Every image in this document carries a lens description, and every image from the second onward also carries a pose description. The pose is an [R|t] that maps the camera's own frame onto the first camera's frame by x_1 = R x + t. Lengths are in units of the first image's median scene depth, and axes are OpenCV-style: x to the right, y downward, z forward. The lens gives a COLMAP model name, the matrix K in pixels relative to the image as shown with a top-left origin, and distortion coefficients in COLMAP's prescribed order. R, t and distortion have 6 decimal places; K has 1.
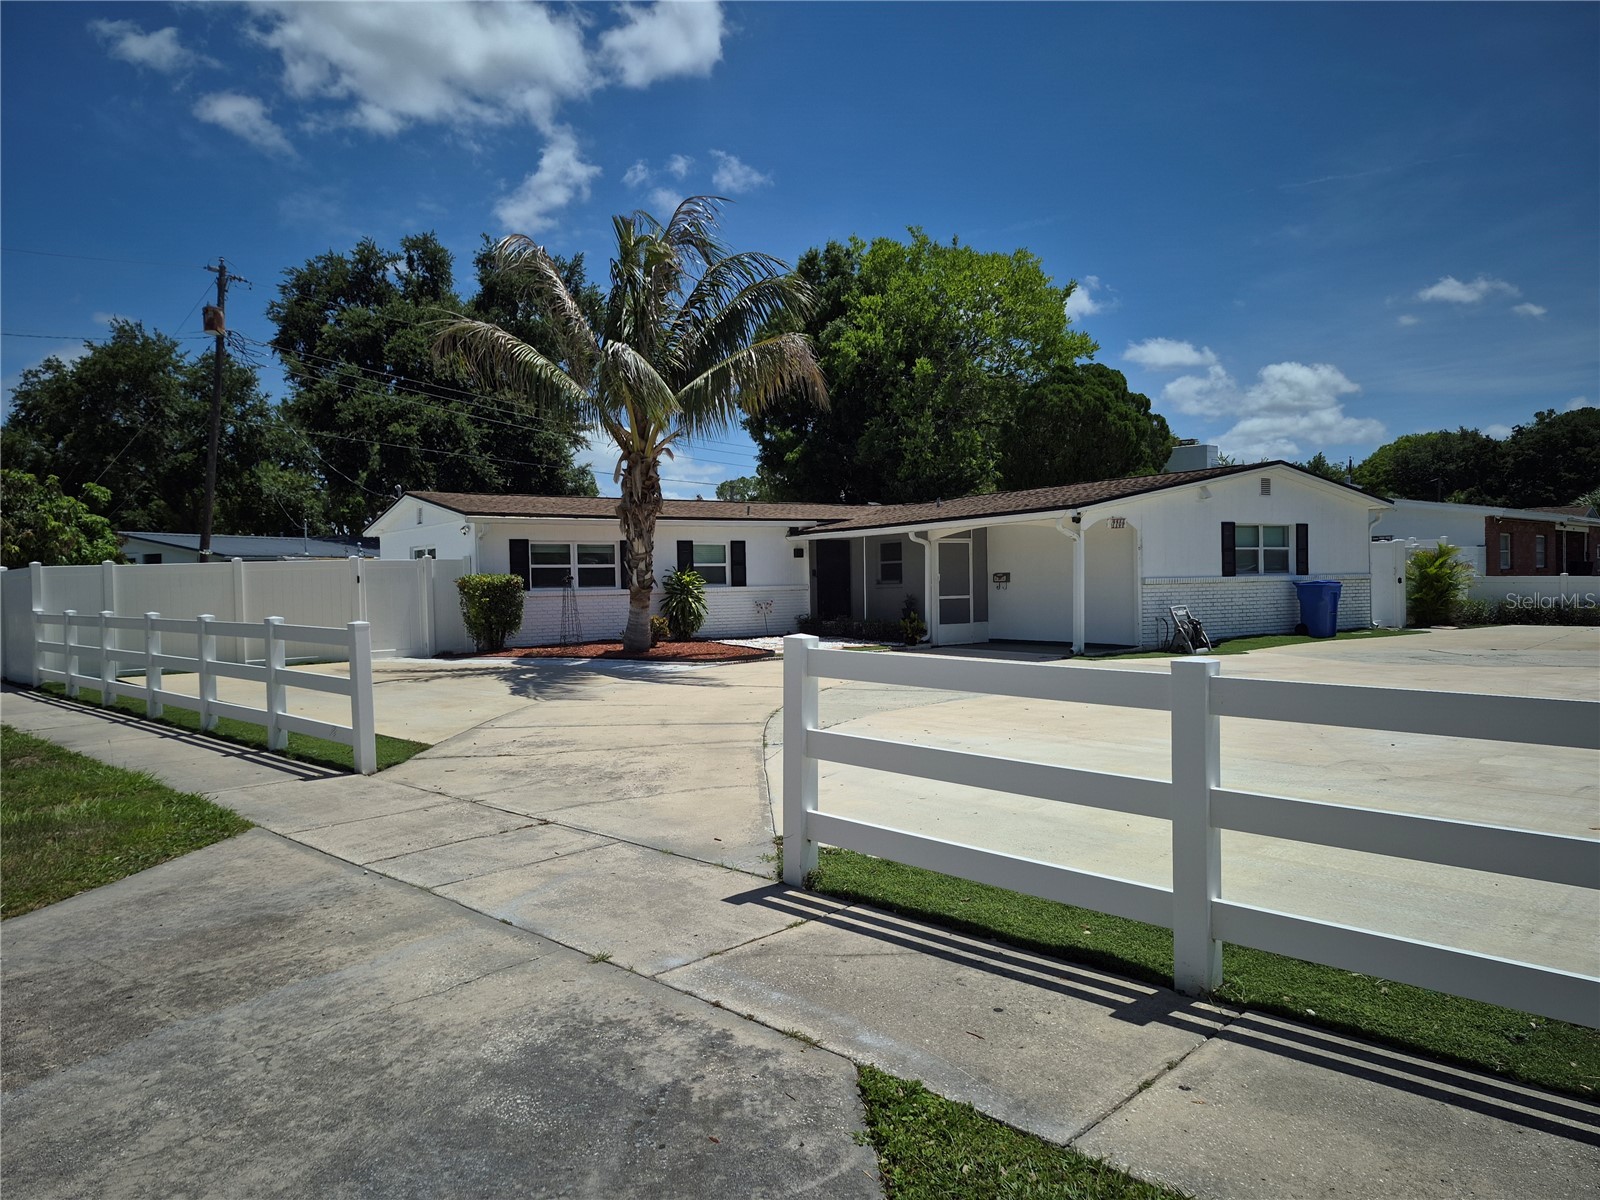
lens RADIAL K [[1088.6, 0, 790.4], [0, 1088.6, 613.3], [0, 0, 1]] dist [0.084849, -0.057474]
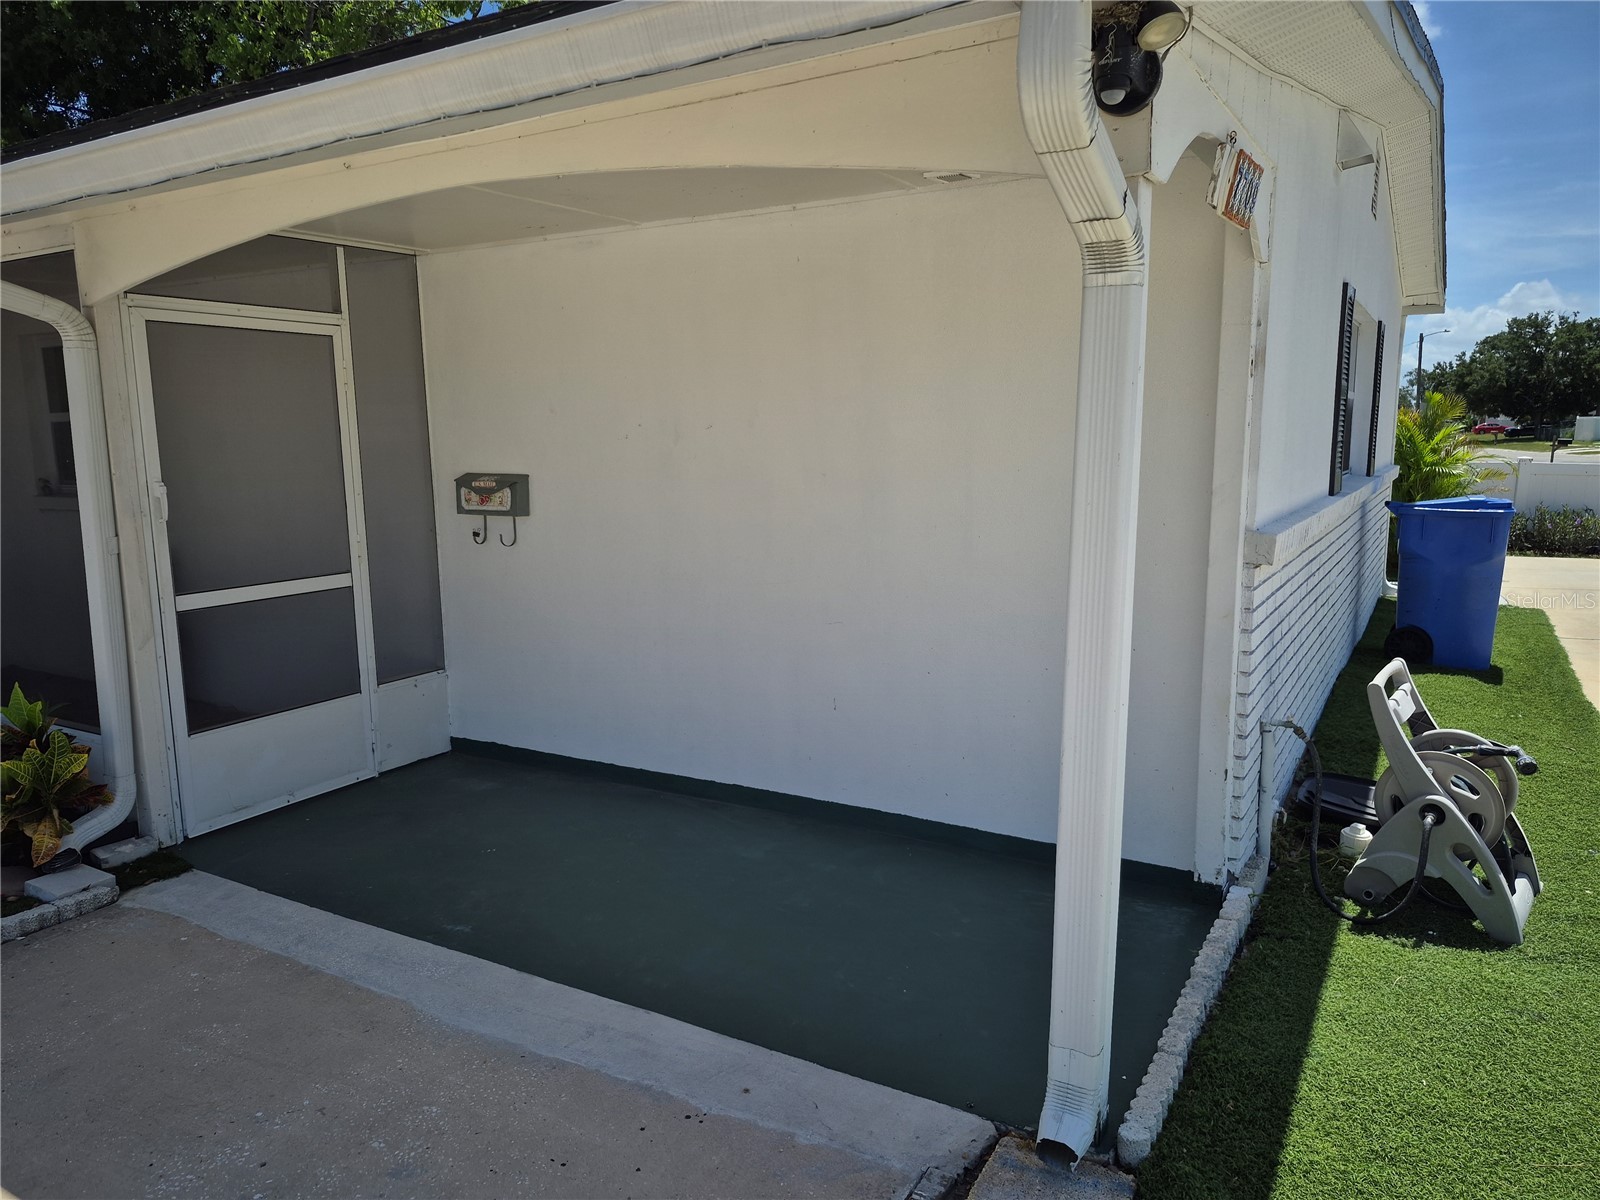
lens RADIAL K [[1124.3, 0, 798.2], [0, 1124.3, 638.6], [0, 0, 1]] dist [0.061766, -0.070954]
pose [[0.904497, -0.066046, 0.421335, 0.135380], [0.006307, 0.989899, 0.141631, -0.032779], [-0.426433, -0.125448, 0.895778, 0.684089]]
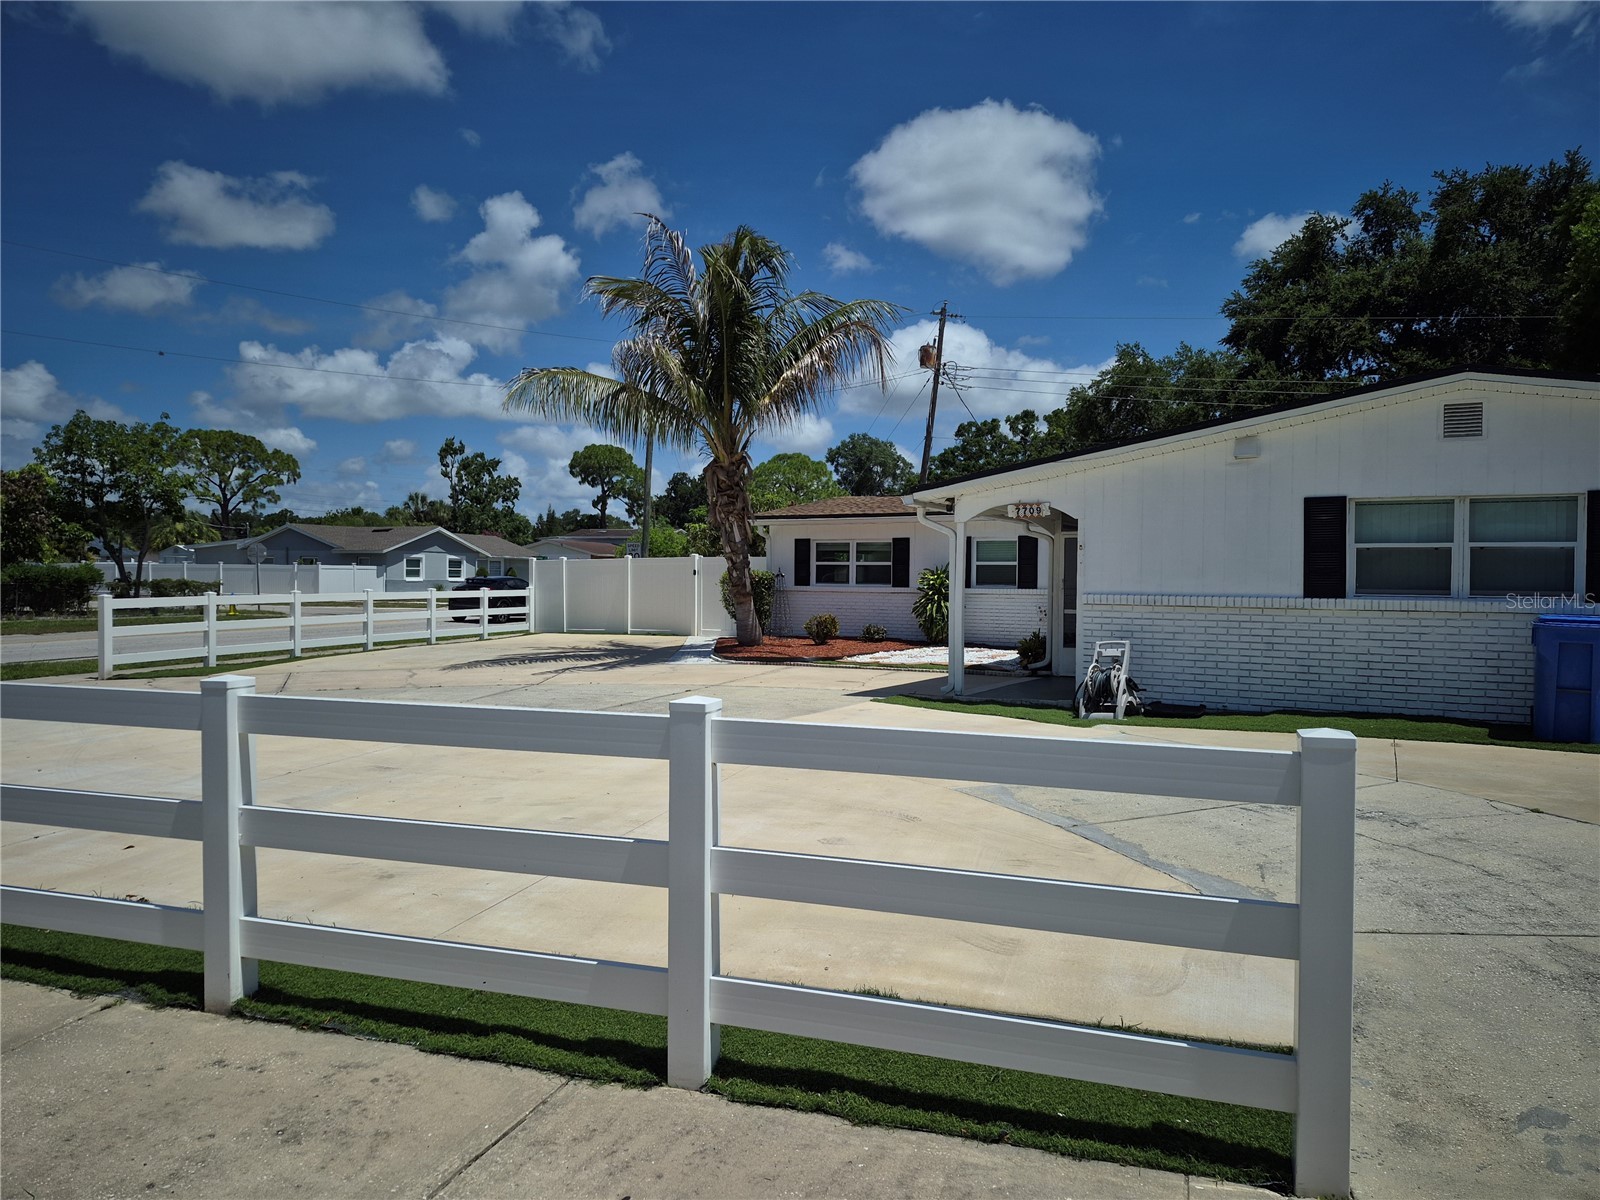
lens RADIAL K [[1108.3, 0, 793.8], [0, 1108.3, 607.6], [0, 0, 1]] dist [0.065921, -0.067120]
pose [[0.431345, 0.047984, -0.900910, 0.670198], [-0.043721, 0.998523, 0.032249, -0.029864], [0.901127, 0.025478, 0.432806, 0.450799]]
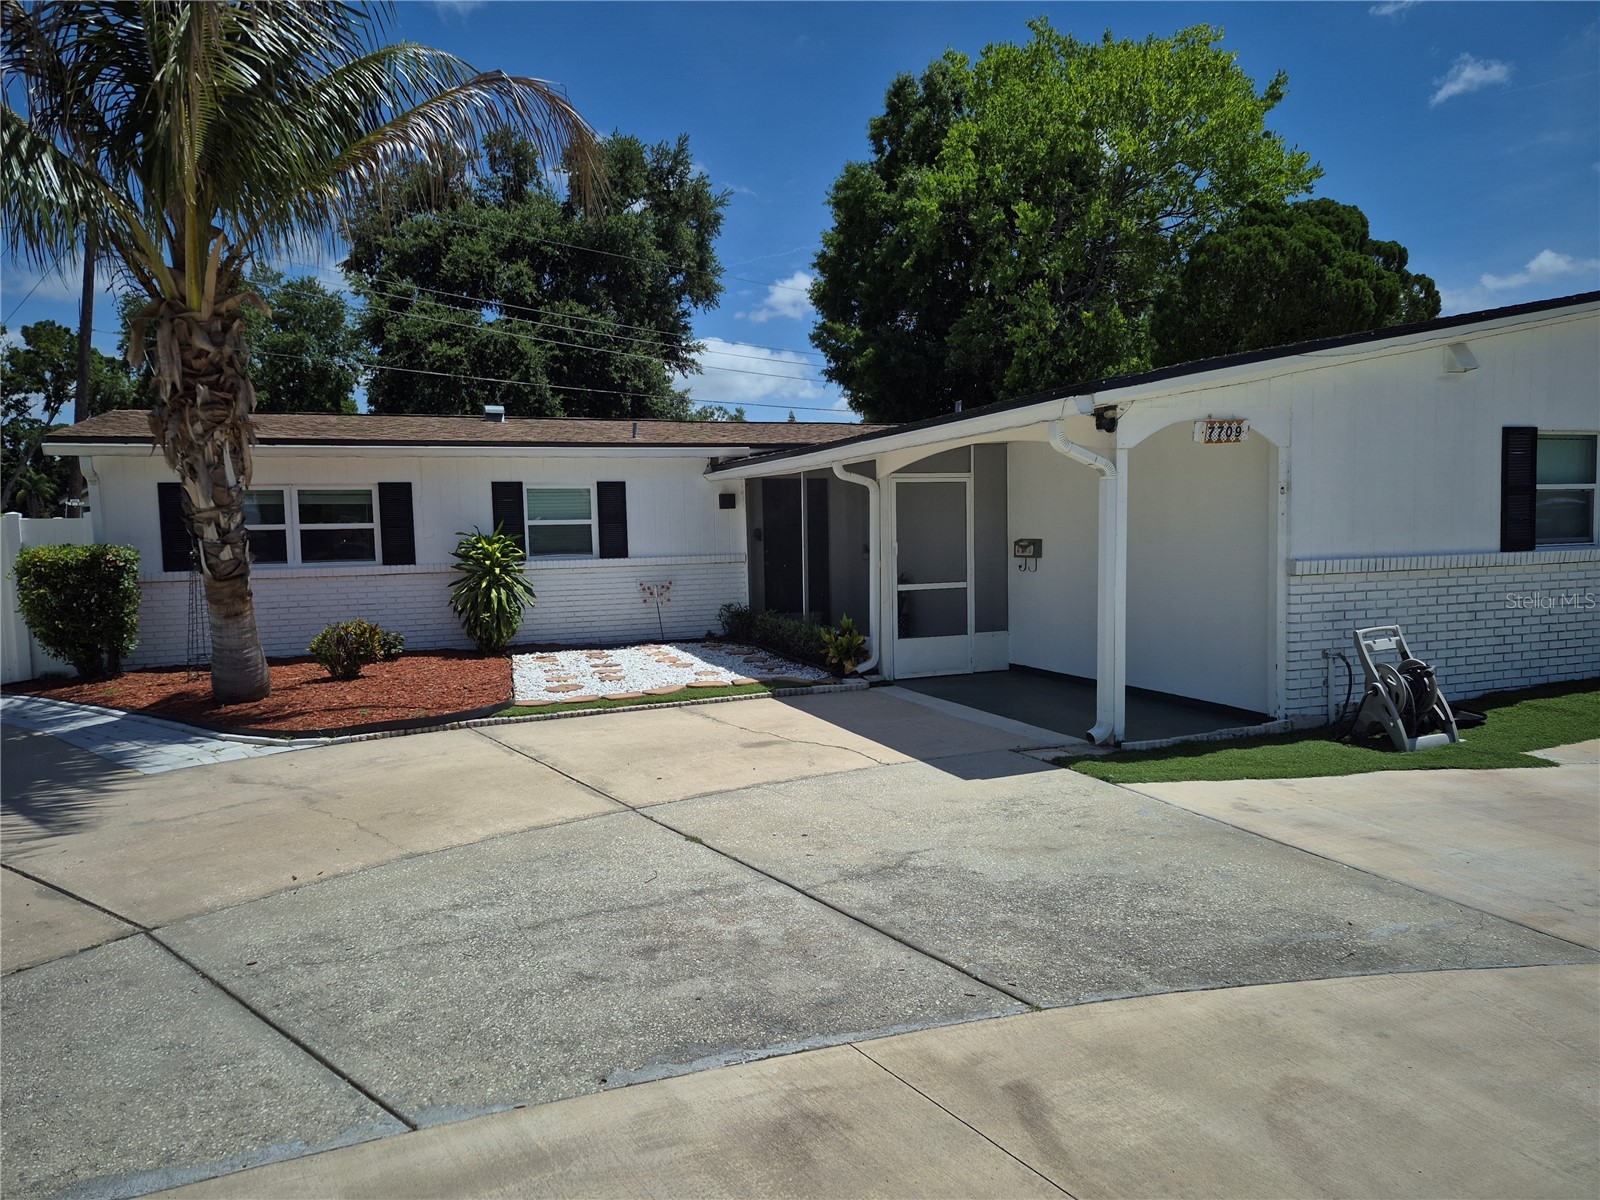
lens RADIAL K [[1108.3, 0, 793.8], [0, 1108.3, 607.6], [0, 0, 1]] dist [0.065921, -0.067120]
pose [[0.978093, 0.012686, -0.207780, 0.177012], [-0.002840, 0.998862, 0.047619, -0.026871], [0.208148, -0.045985, 0.977016, 0.423141]]
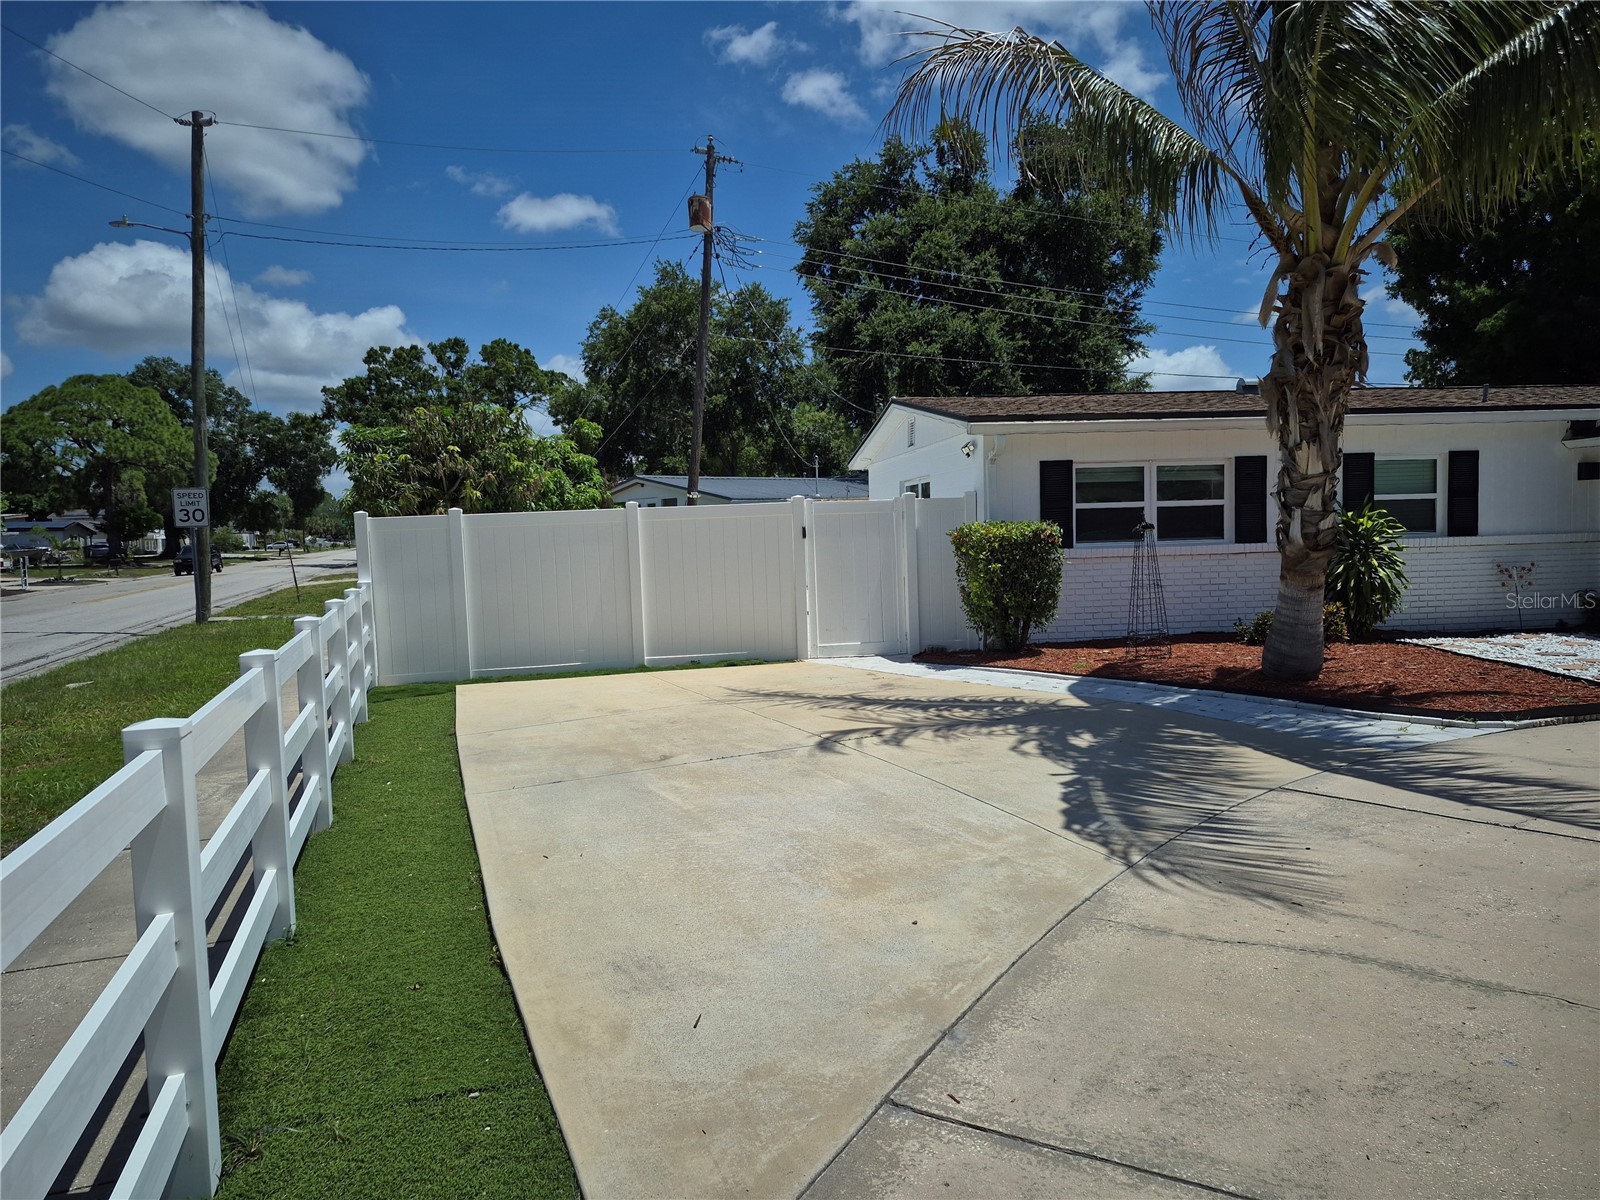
lens RADIAL K [[1117.8, 0, 800.0], [0, 1117.8, 600.0], [0, 0, 1]] dist [0.075153, -0.074463]
pose [[0.893342, 0.023835, -0.448744, -0.087061], [-0.004852, 0.999046, 0.043405, -0.016063], [0.449350, -0.036598, 0.892606, 0.351054]]
